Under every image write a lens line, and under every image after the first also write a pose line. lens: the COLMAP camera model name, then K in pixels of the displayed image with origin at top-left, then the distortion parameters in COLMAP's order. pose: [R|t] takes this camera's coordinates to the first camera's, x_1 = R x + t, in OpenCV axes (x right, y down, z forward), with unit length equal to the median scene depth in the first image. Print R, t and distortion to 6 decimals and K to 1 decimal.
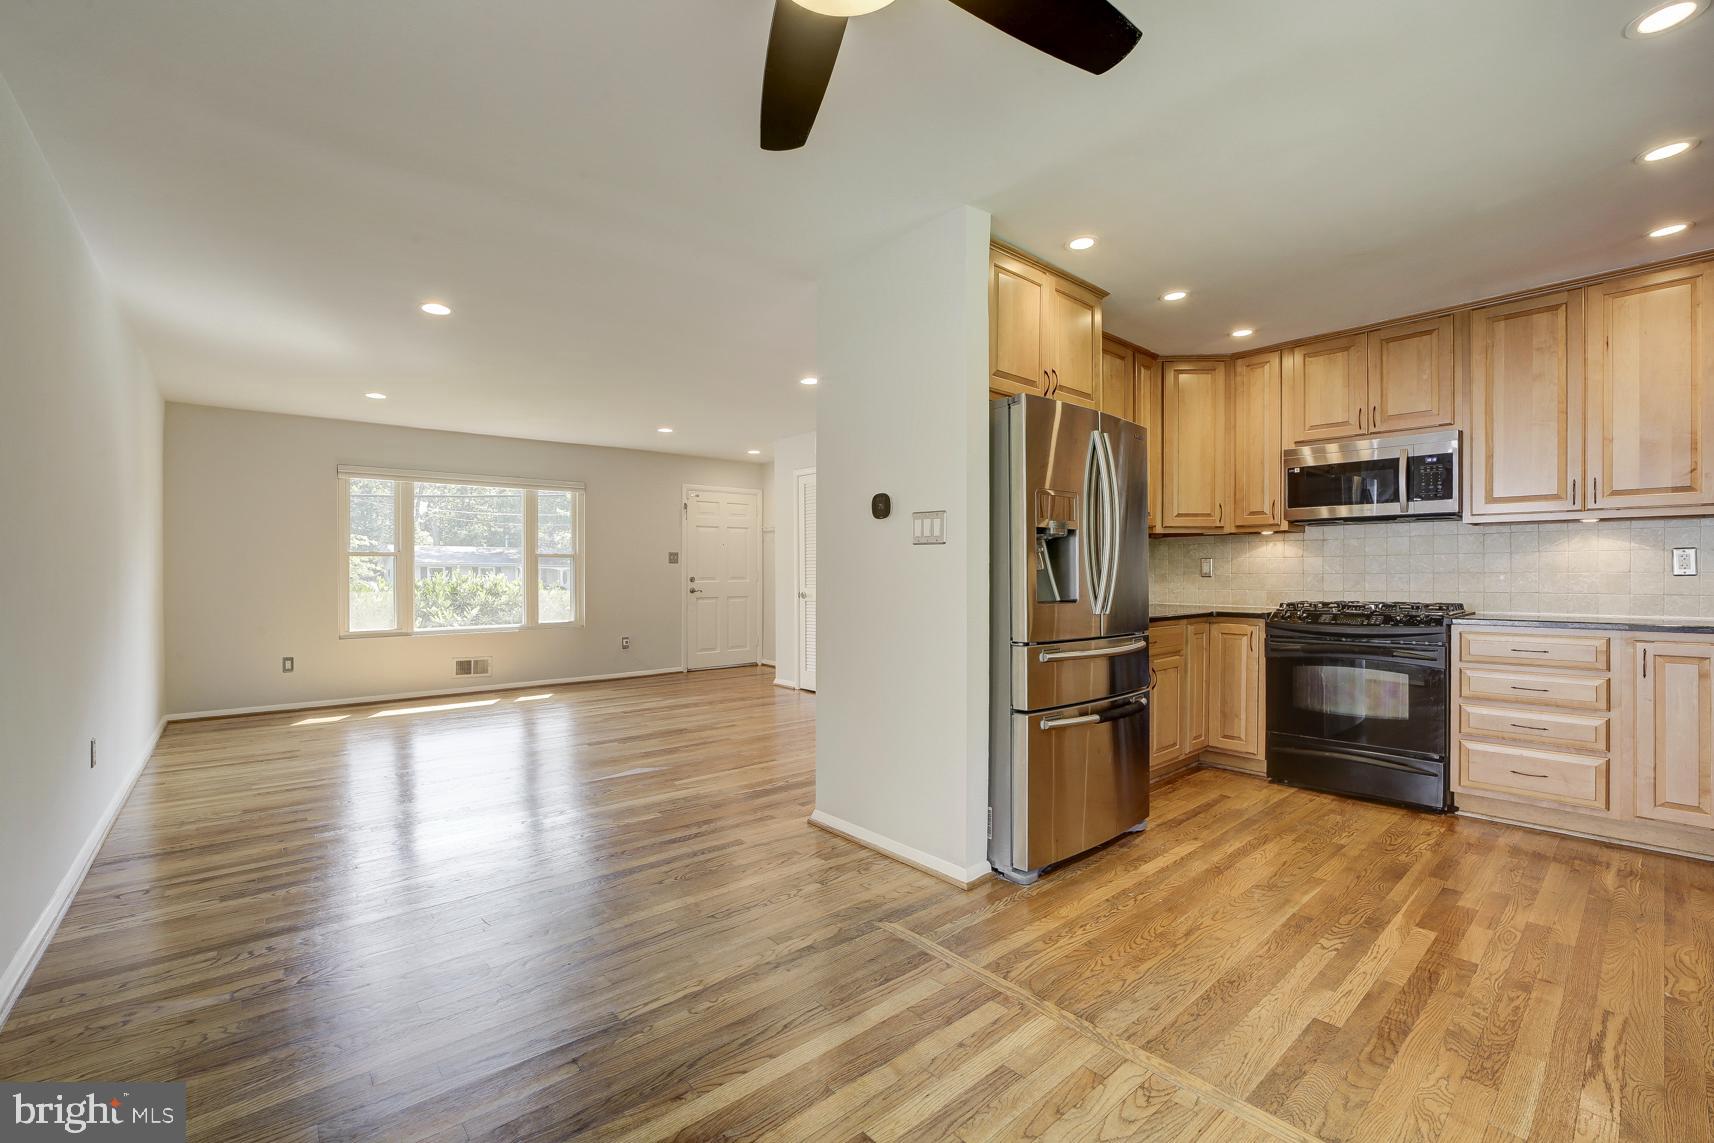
lens RADIAL K [[718.7, 0, 822.6], [0, 718.7, 571.3], [0, 0, 1]] dist [-0.025146, 0.000367]
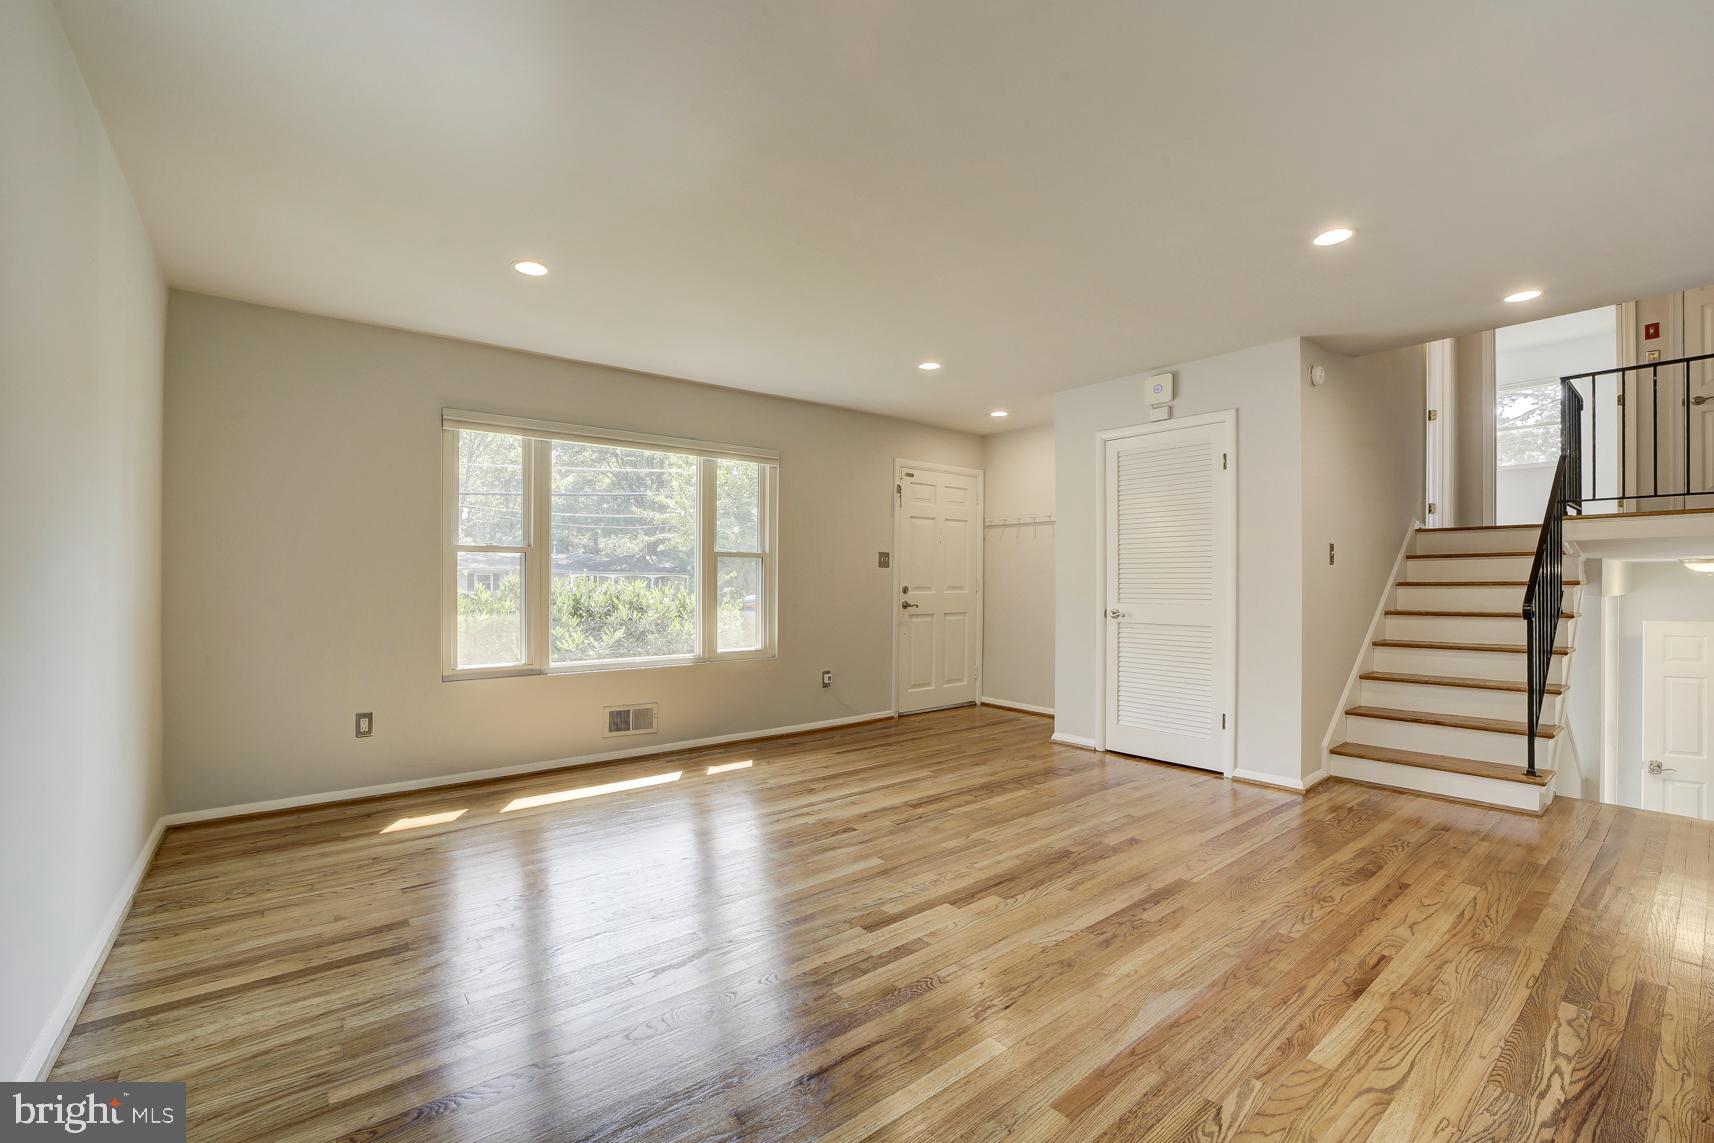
lens RADIAL K [[722.2, 0, 857.0], [0, 722.2, 571.5], [0, 0, 1]] dist [-0.038597, 0.004411]
pose [[0.999986, 0.004927, -0.001853, -0.468758], [-0.004950, 0.999908, -0.012623, 0.004719], [0.001791, 0.012632, 0.999919, 0.550547]]
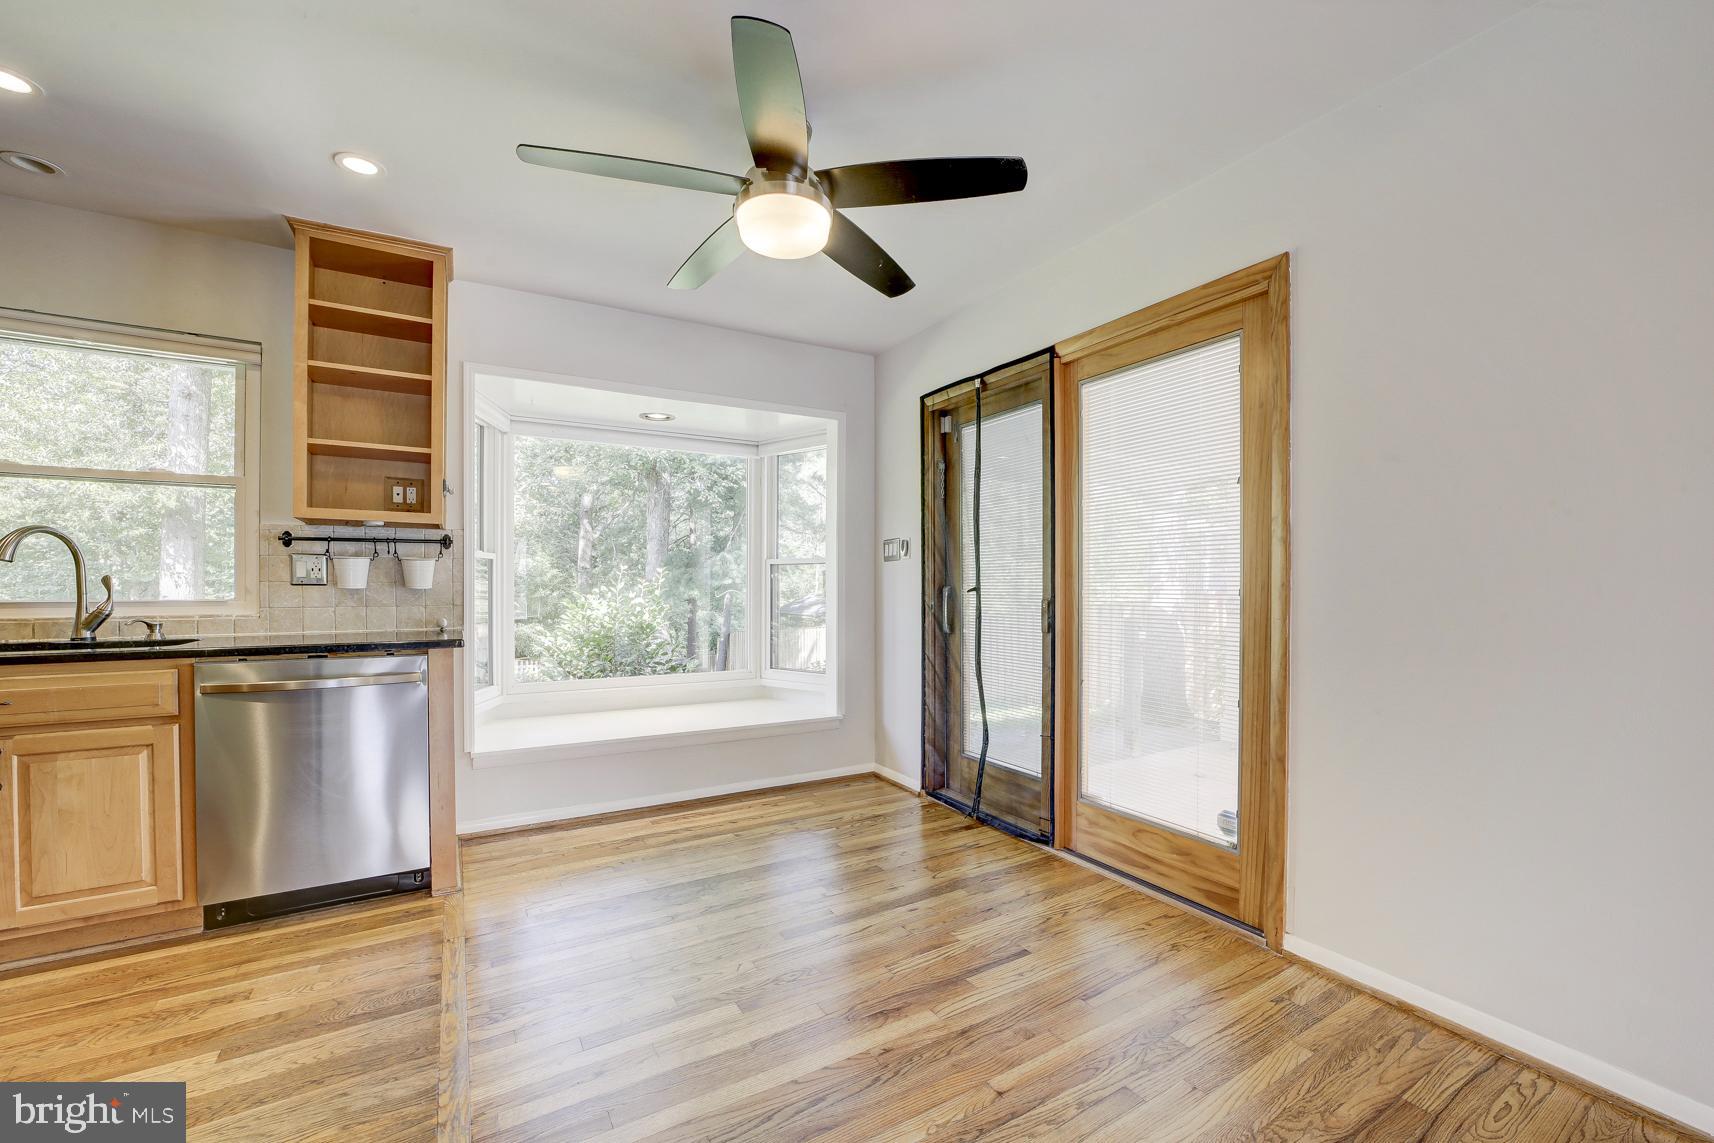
lens RADIAL K [[701.6, 0, 891.5], [0, 701.6, 587.7], [0, 0, 1]] dist [-0.021666, 0.000311]
pose [[-0.992225, 0.000311, 0.124456, -0.130556], [0.000138, 0.999999, -0.001400, 0.004268], [-0.124456, -0.001372, -0.992224, 0.783882]]
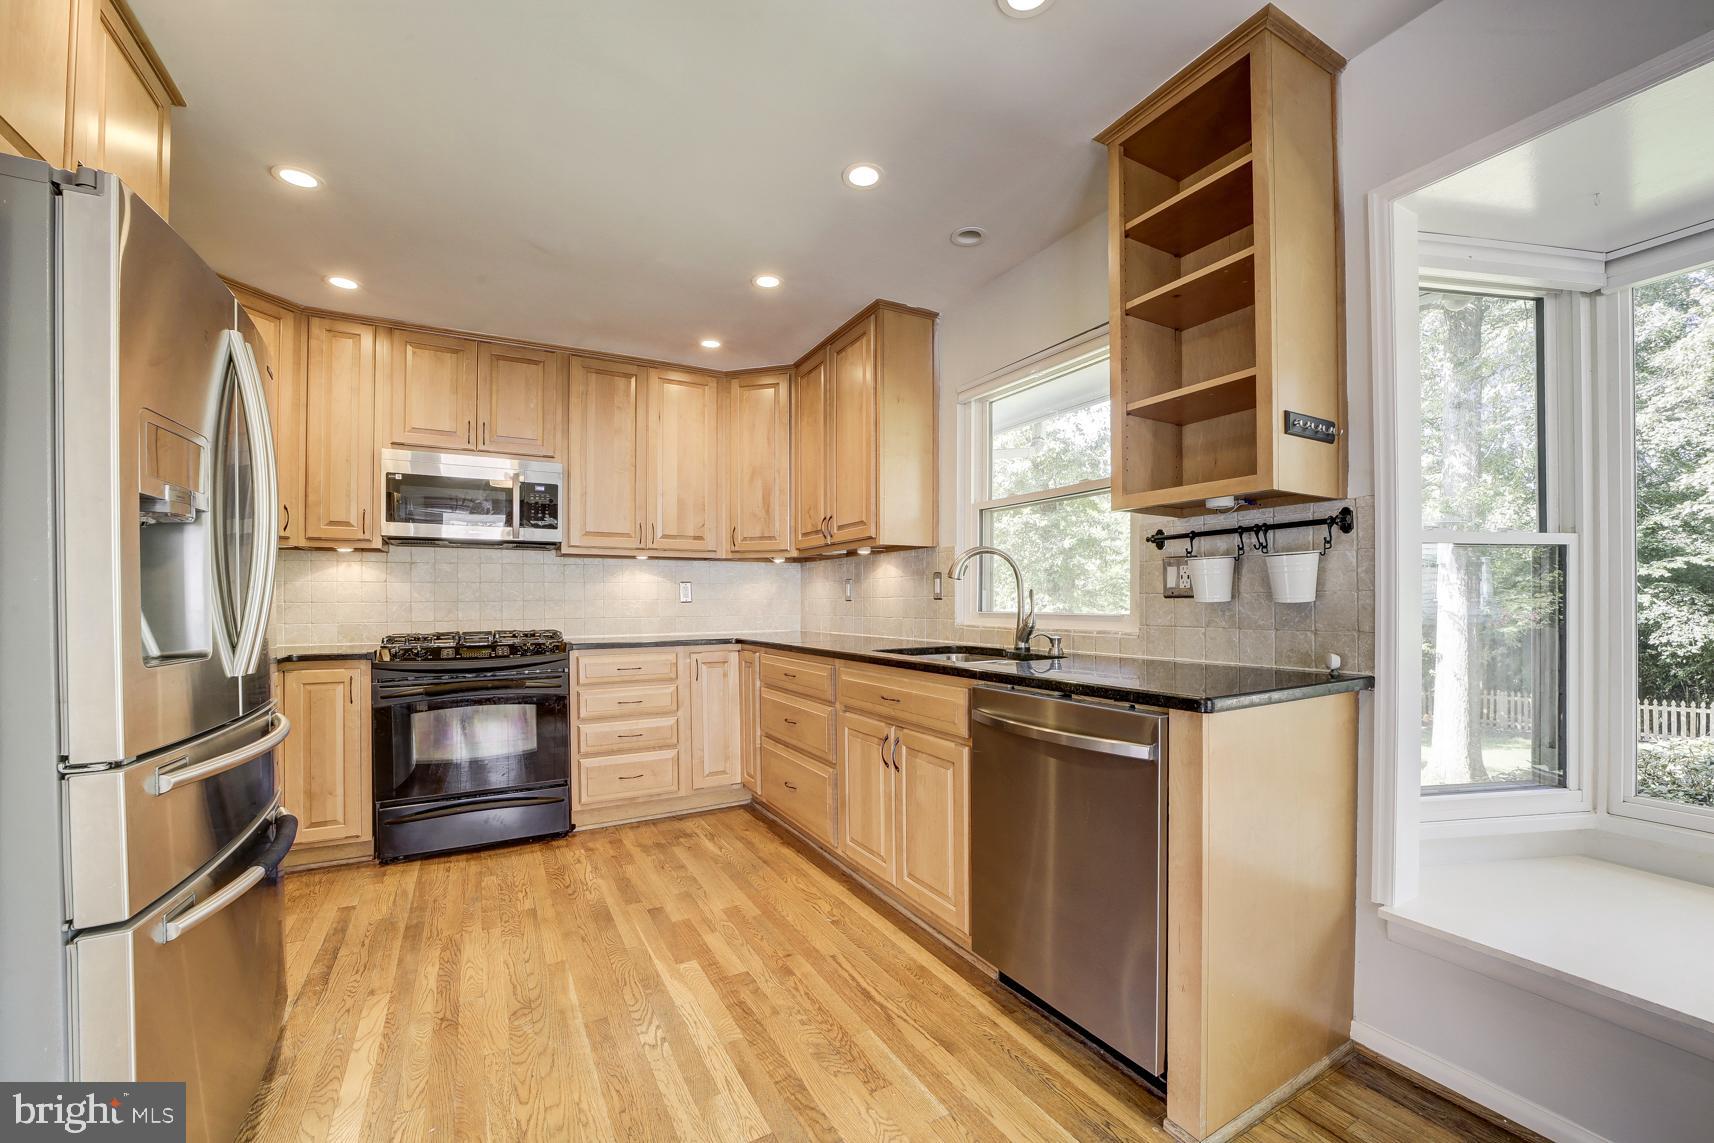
lens RADIAL K [[691.9, 0, 875.2], [0, 691.9, 597.9], [0, 0, 1]] dist [-0.037382, 0.009291]
pose [[0.164061, 0.004546, 0.986440, -0.022878], [0.000550, 0.999989, -0.004700, 0.003125], [-0.986450, 0.001314, 0.164057, 0.317892]]
